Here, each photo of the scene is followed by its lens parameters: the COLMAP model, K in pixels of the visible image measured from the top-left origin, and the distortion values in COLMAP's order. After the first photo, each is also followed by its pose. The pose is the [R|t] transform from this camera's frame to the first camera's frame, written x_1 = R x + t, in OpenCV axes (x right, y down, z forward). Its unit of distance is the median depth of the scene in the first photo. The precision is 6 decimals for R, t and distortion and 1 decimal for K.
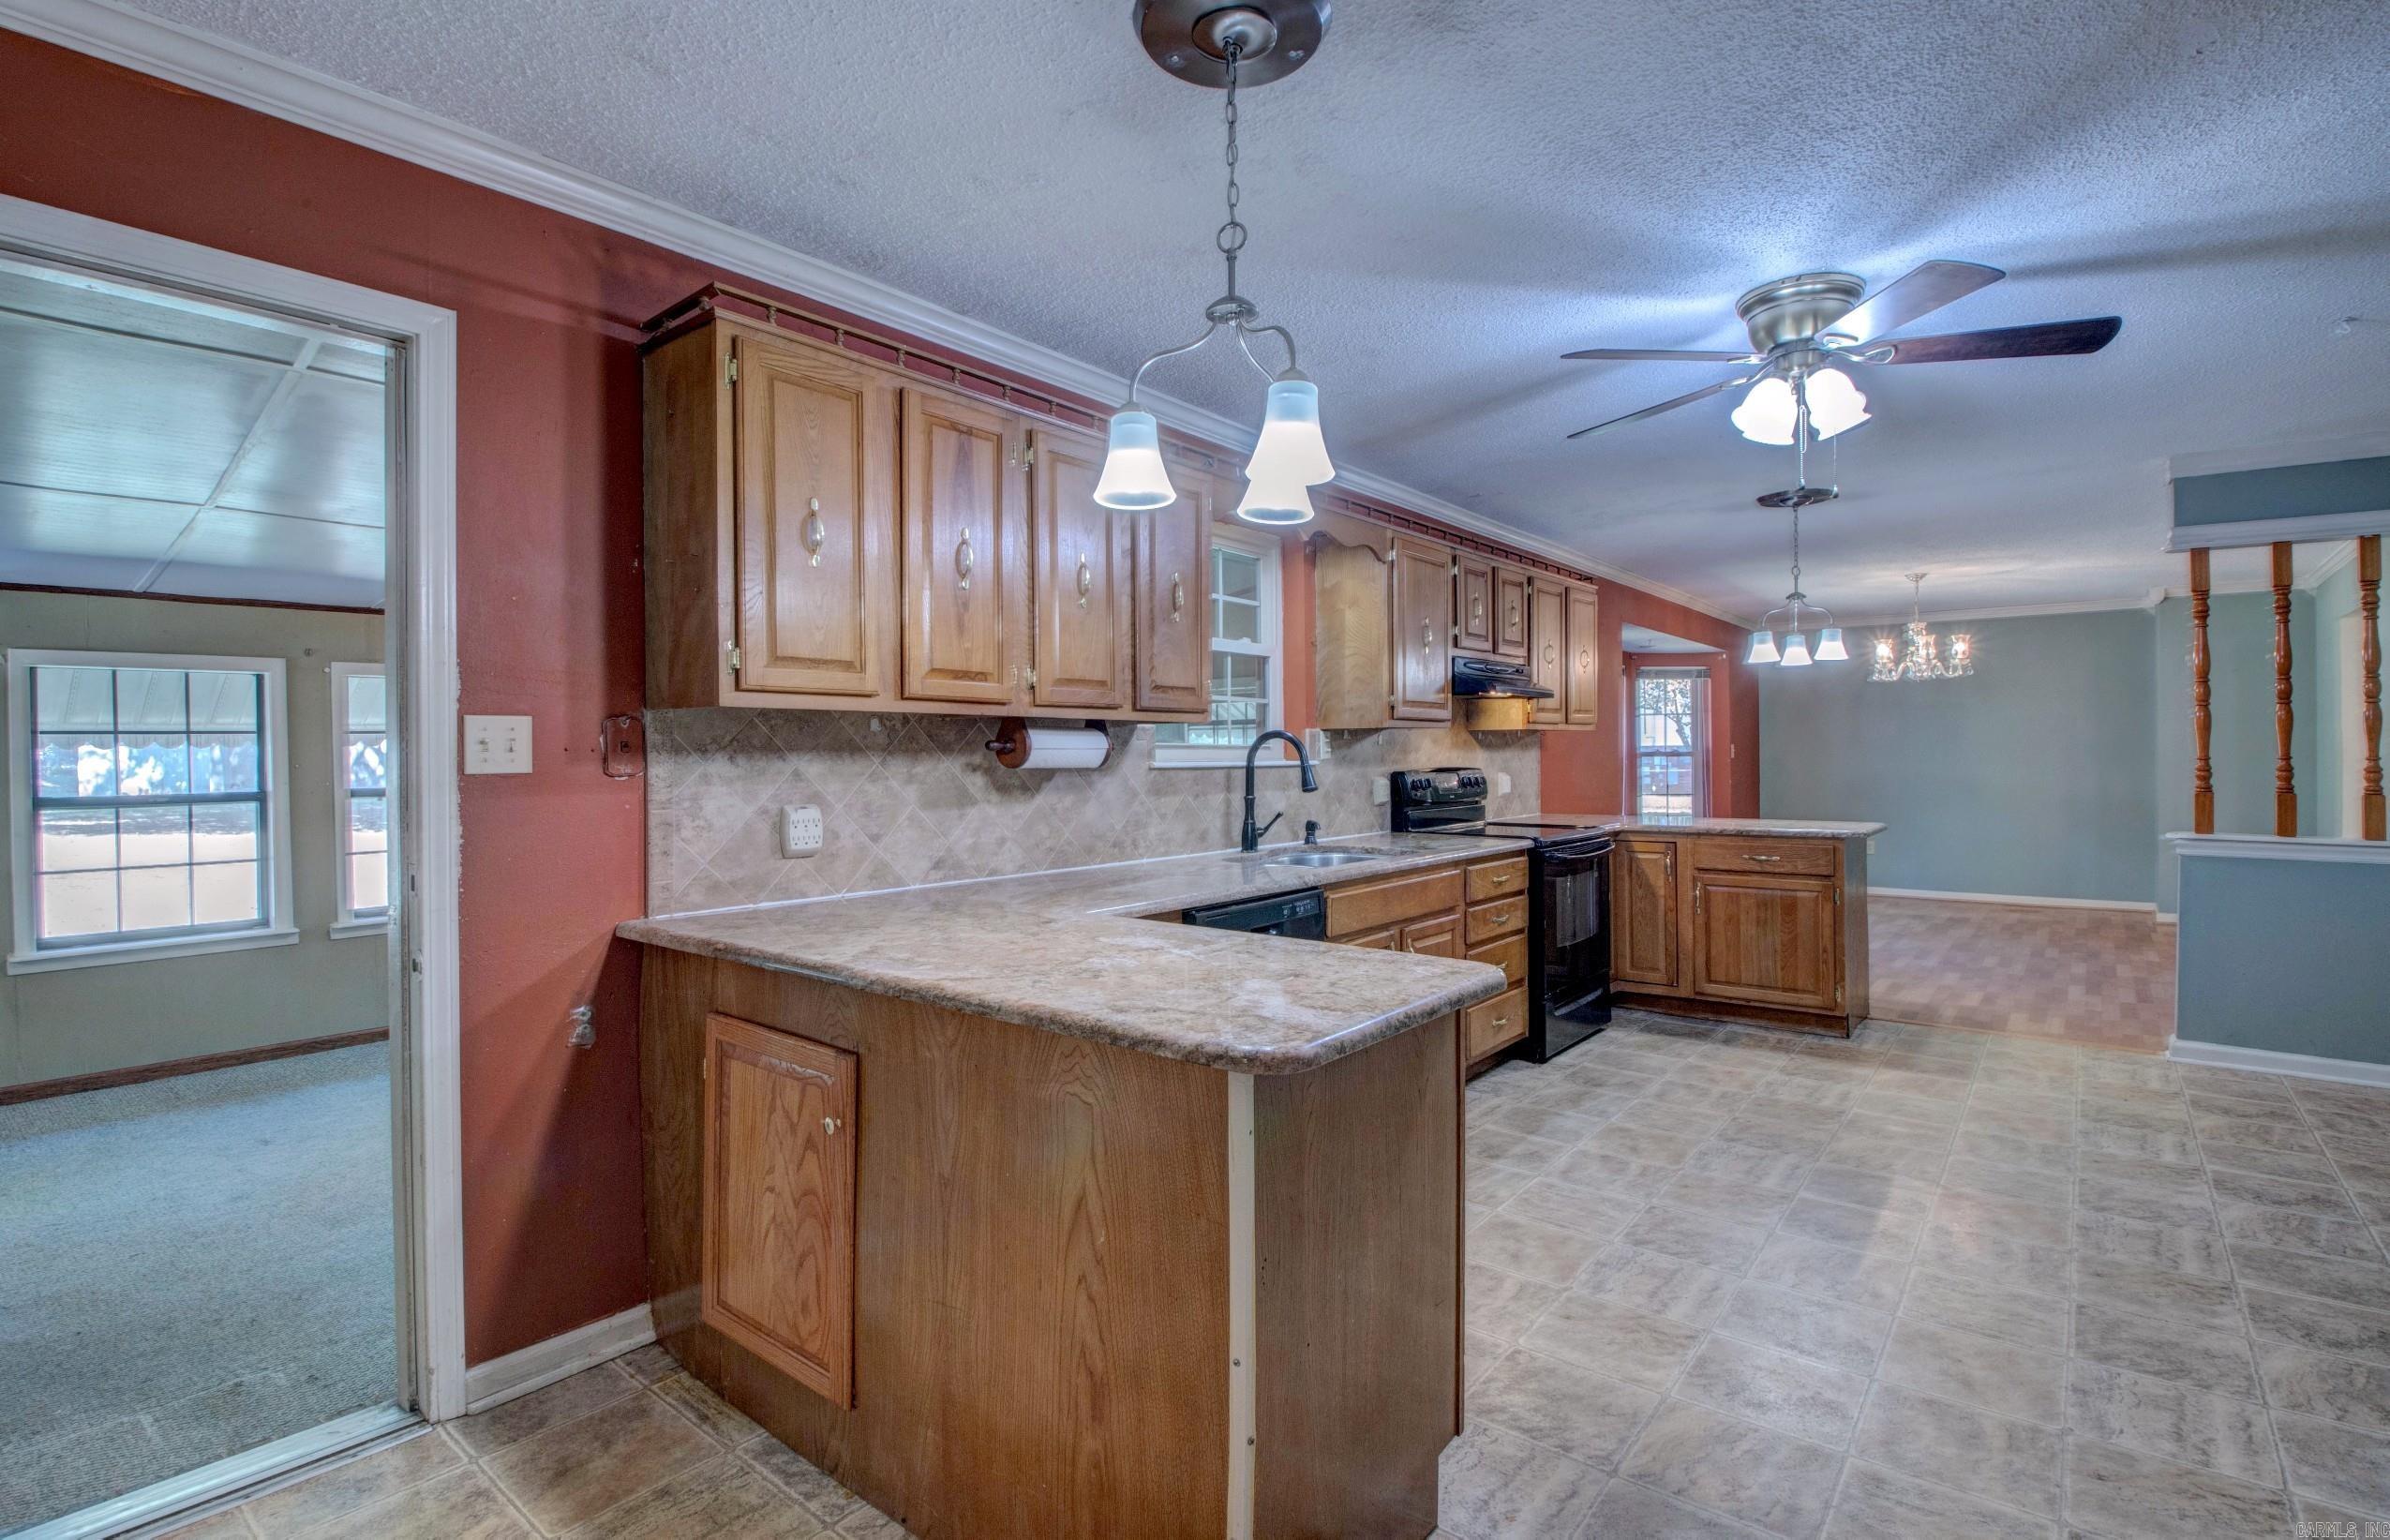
lens RADIAL K [[1114.5, 0, 1178.3], [0, 1114.5, 762.7], [0, 0, 1]] dist [0.003261, -0.016937]
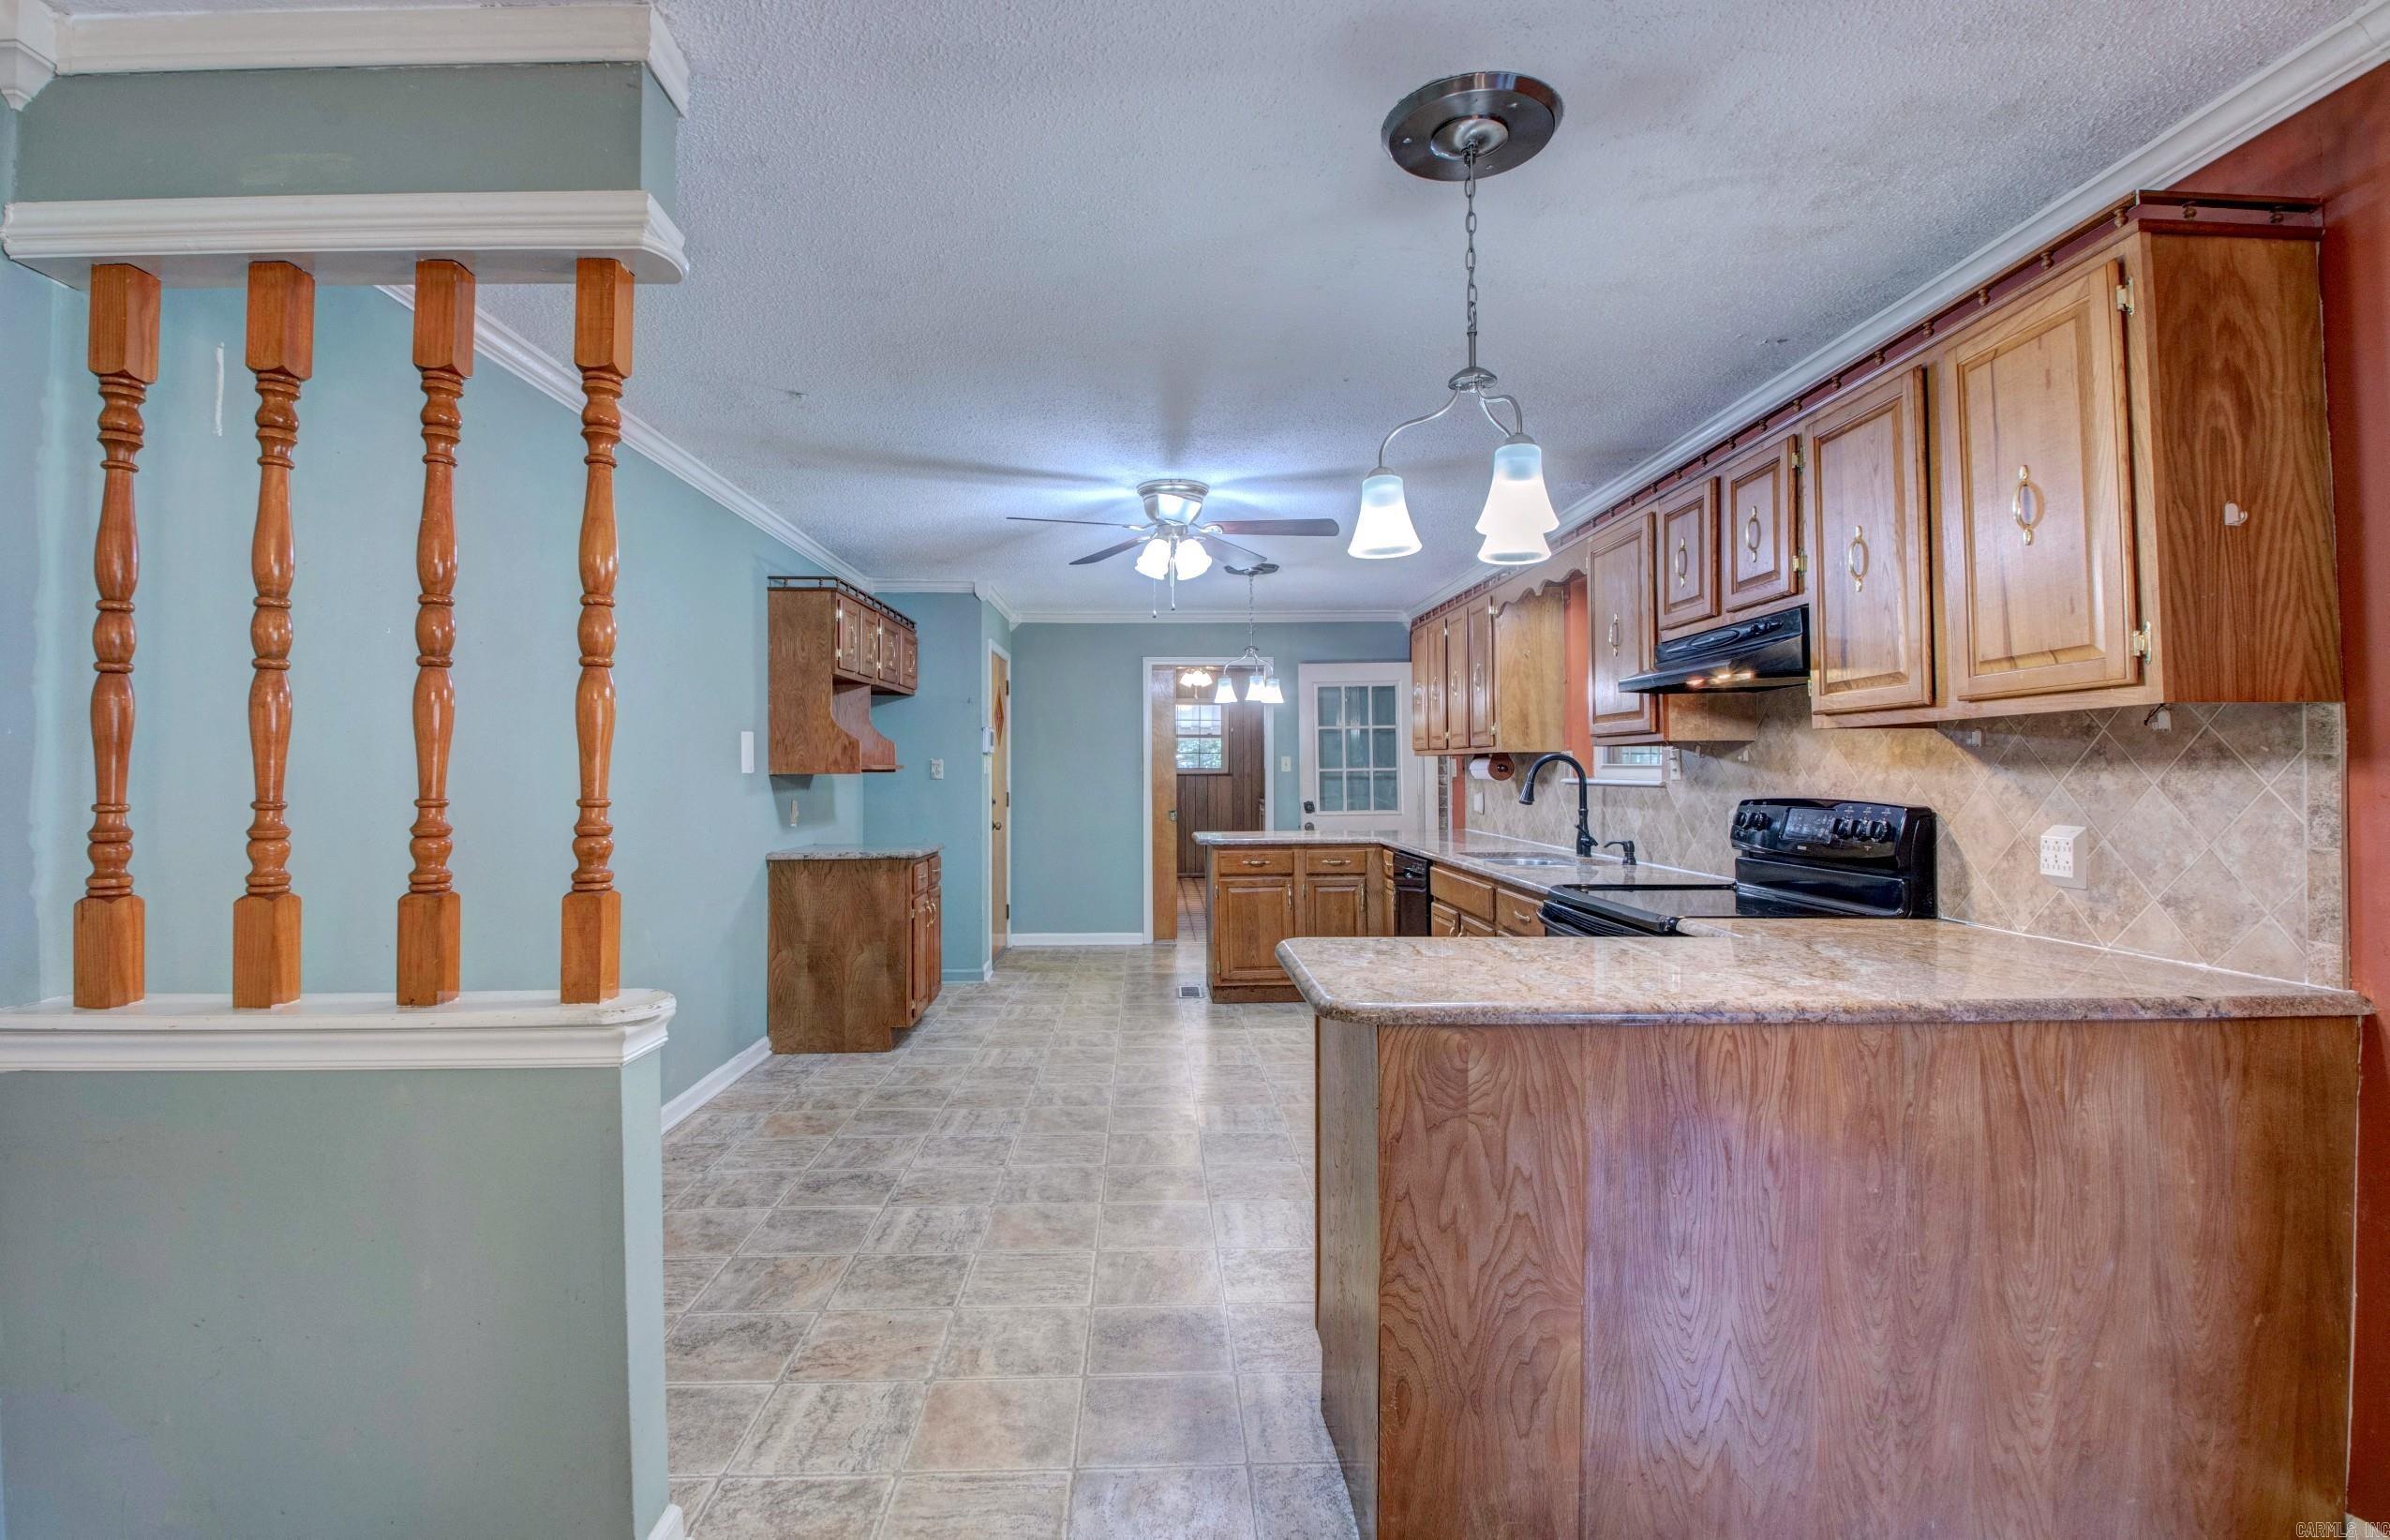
lens RADIAL K [[1114.5, 0, 1196.1], [0, 1114.5, 751.3], [0, 0, 1]] dist [0.003261, -0.016937]
pose [[-0.745990, -0.004839, -0.665939, 1.477770], [0.001240, 0.999962, -0.008655, -0.027196], [0.665956, -0.007283, -0.745956, 2.047955]]
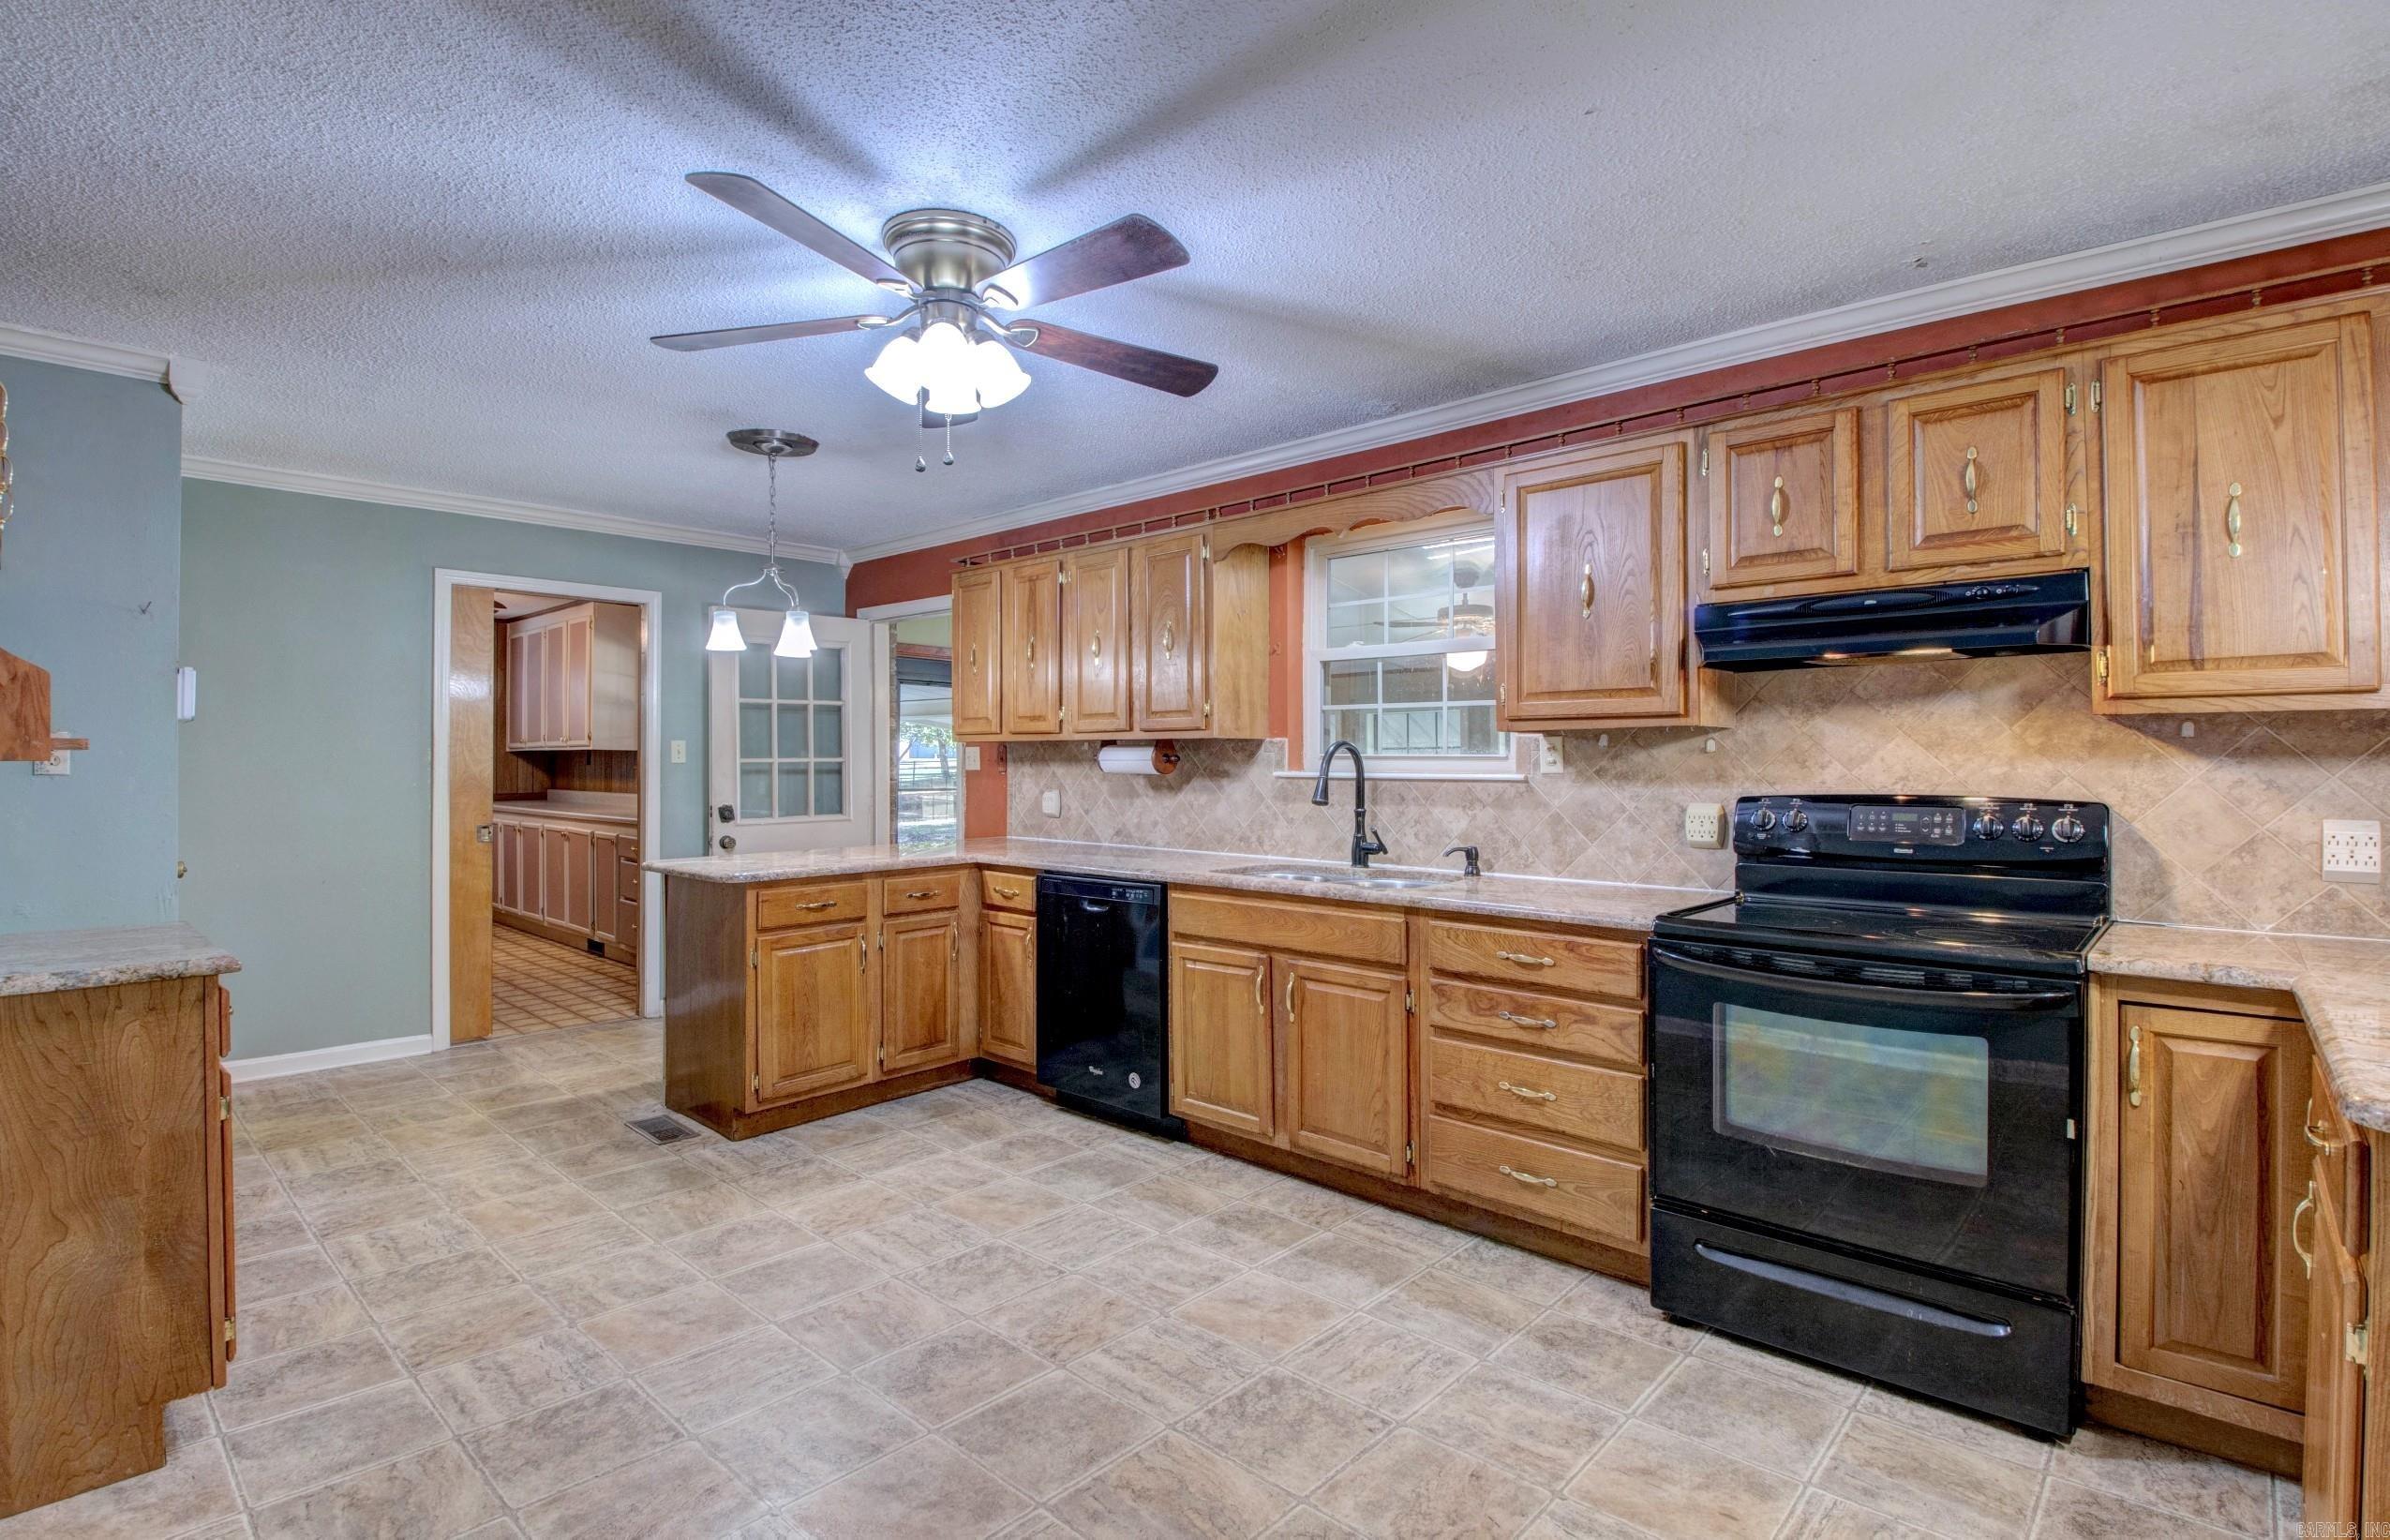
lens RADIAL K [[1114.5, 0, 1195.0], [0, 1114.5, 765.3], [0, 0, 1]] dist [0.003261, -0.016937]
pose [[-0.057789, 0.007159, -0.998303, 1.316651], [-0.008973, 0.999930, 0.007690, -0.018001], [0.998289, 0.009402, -0.057720, 1.158460]]
